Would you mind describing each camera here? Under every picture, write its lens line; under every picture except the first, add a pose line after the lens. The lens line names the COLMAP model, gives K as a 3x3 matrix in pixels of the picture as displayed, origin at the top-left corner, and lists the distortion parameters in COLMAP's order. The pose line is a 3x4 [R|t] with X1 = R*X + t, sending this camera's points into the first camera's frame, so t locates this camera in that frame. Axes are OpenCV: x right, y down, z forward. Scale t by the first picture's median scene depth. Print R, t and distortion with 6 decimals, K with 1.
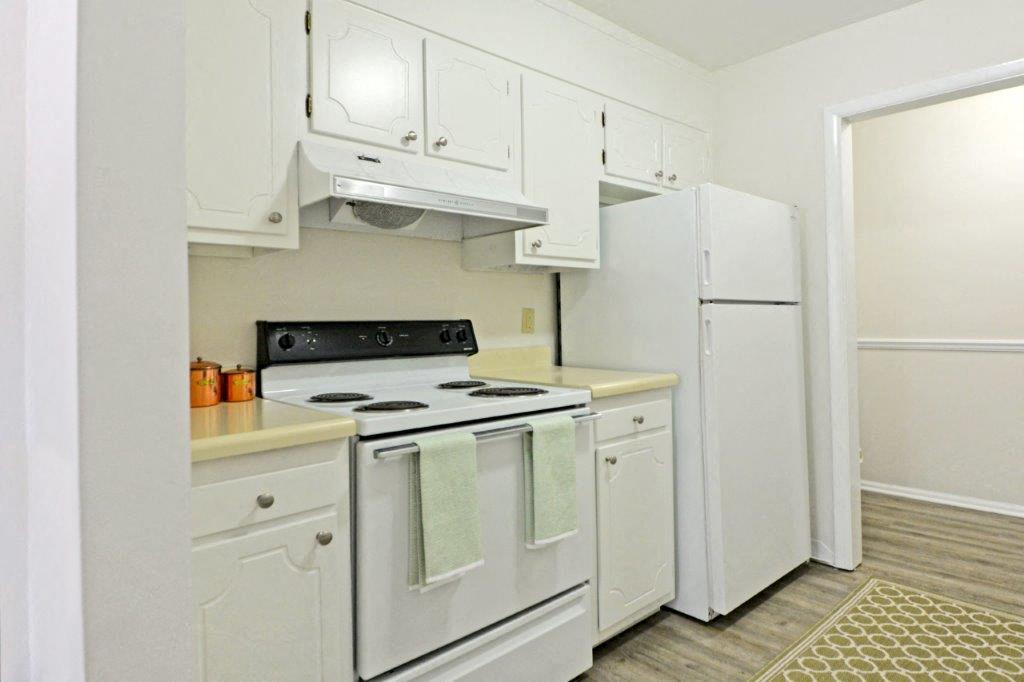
lens RADIAL K [[607.8, 0, 511.9], [0, 607.8, 307.8], [0, 0, 1]] dist [0.068981, -0.046832]
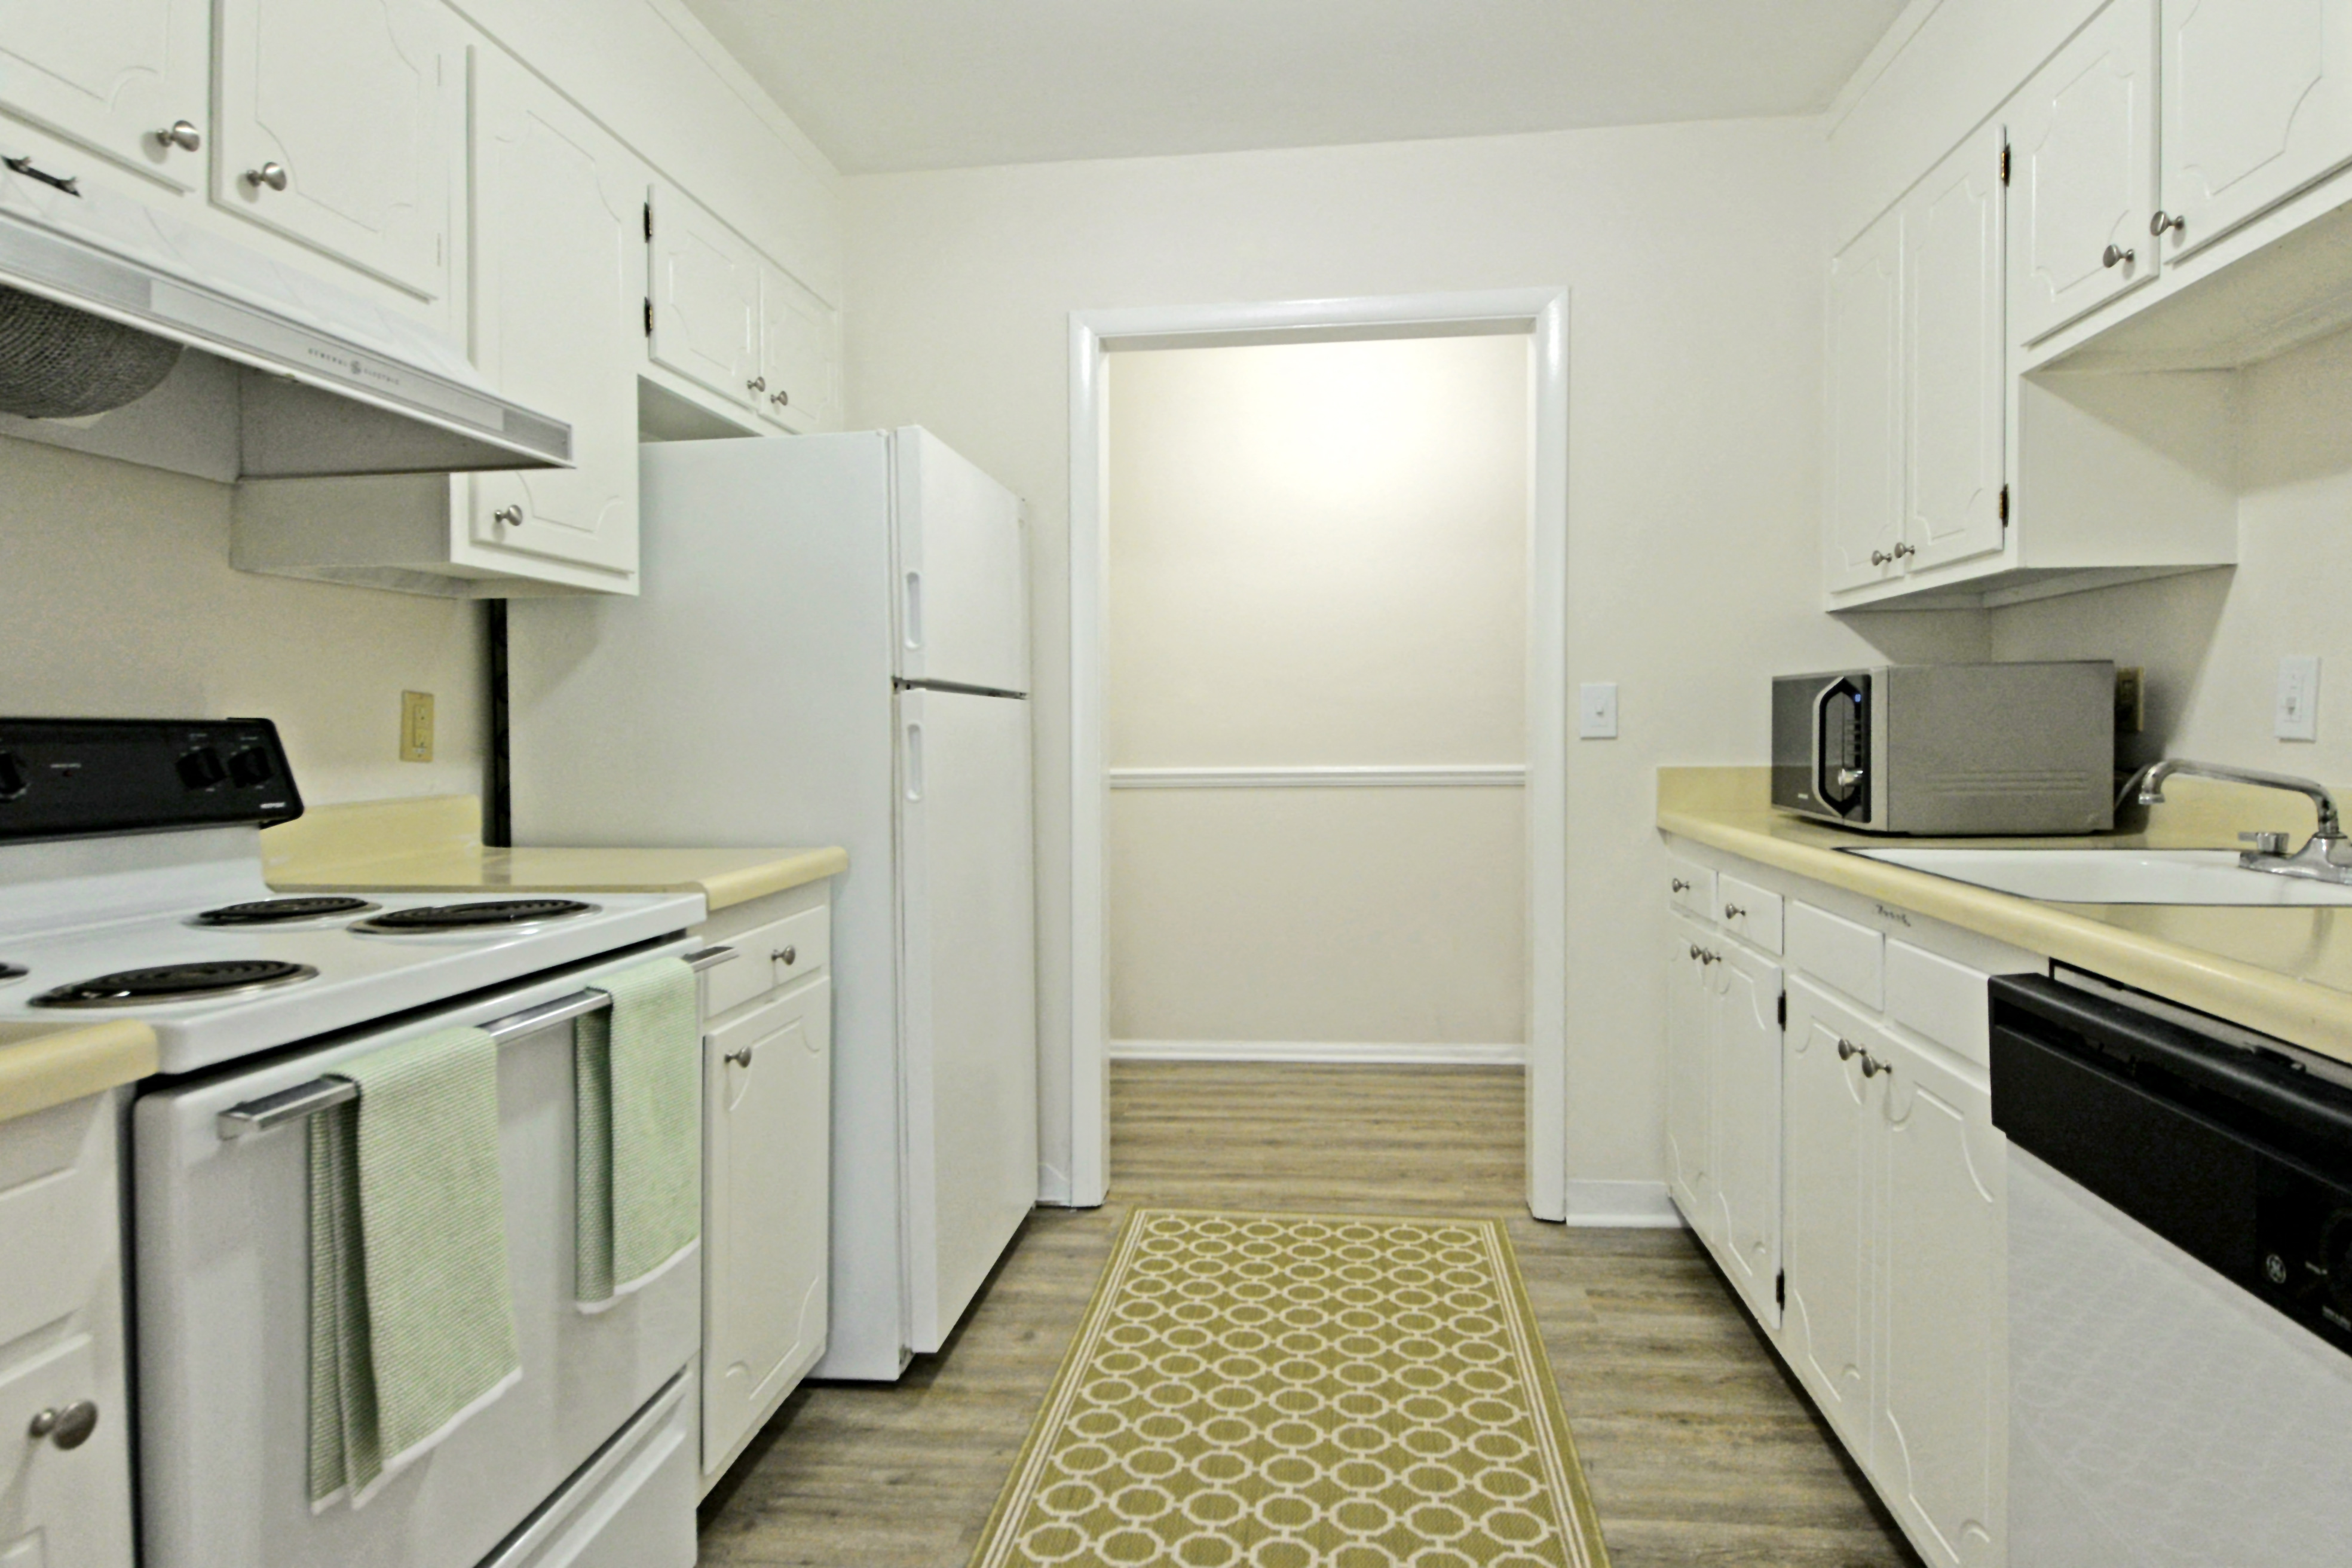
lens RADIAL K [[1399.8, 0, 1179.6], [0, 1399.8, 736.9], [0, 0, 1]] dist [0.039388, -0.002122]
pose [[0.758718, 0.001491, 0.651418, -0.208935], [-0.012416, 0.999849, 0.012172, 0.013891], [-0.651301, -0.017323, 0.758621, 0.074014]]
